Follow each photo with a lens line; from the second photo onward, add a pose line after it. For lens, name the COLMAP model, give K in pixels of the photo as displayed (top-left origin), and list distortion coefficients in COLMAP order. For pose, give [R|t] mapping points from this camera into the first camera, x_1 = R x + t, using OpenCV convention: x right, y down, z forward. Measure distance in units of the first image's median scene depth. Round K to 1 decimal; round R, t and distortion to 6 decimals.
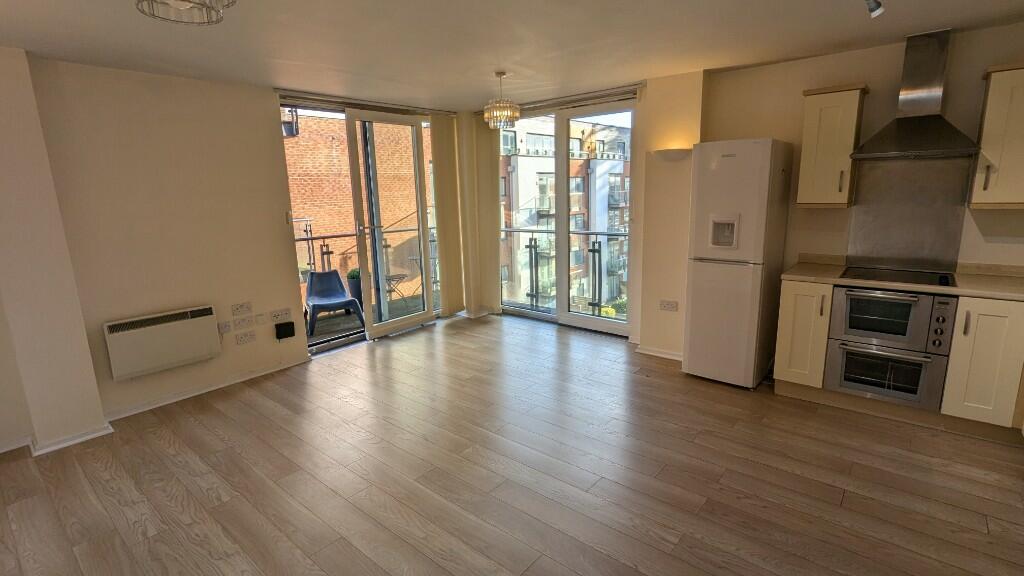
lens RADIAL K [[485.8, 0, 509.9], [0, 485.8, 287.4], [0, 0, 1]] dist [0.000197, -0.000004]
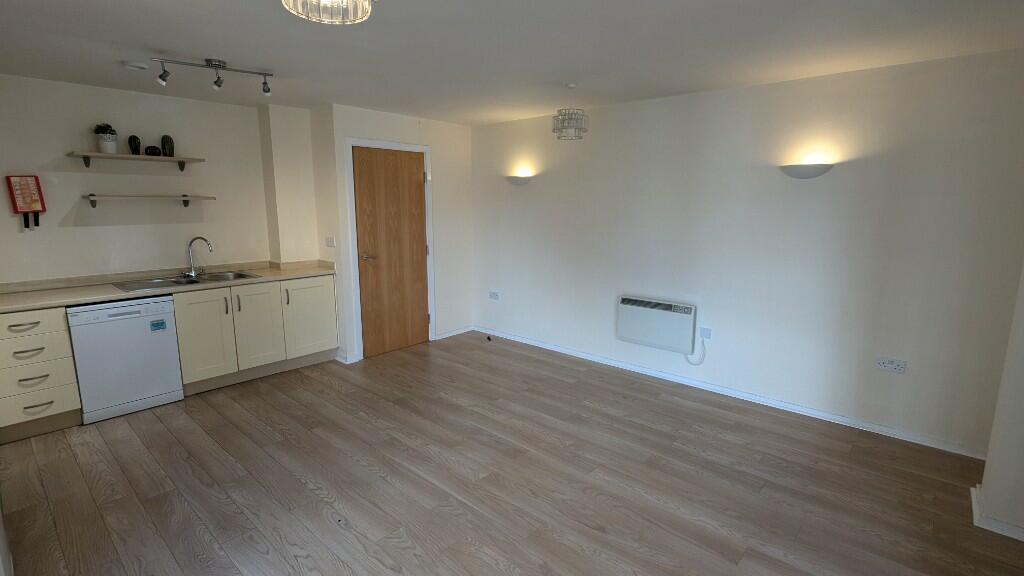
lens RADIAL K [[485.8, 0, 509.9], [0, 485.8, 287.4], [0, 0, 1]] dist [0.000197, -0.000004]
pose [[-0.999169, 0.020843, 0.035014, -0.153735], [0.032462, 0.926540, 0.374793, -0.314033], [-0.024630, 0.375619, -0.926447, 1.513351]]
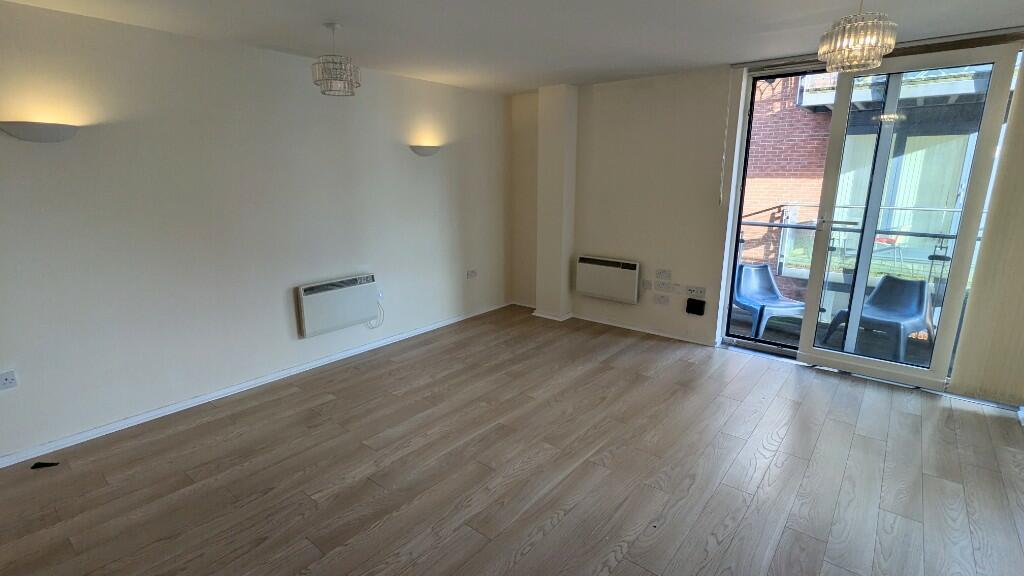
lens RADIAL K [[485.8, 0, 509.9], [0, 485.8, 287.4], [0, 0, 1]] dist [0.000197, -0.000004]
pose [[0.018397, 0.254741, -0.966834, 0.674283], [-0.205604, 0.947295, 0.245681, -0.160898], [0.978462, 0.194265, 0.069804, 0.687879]]
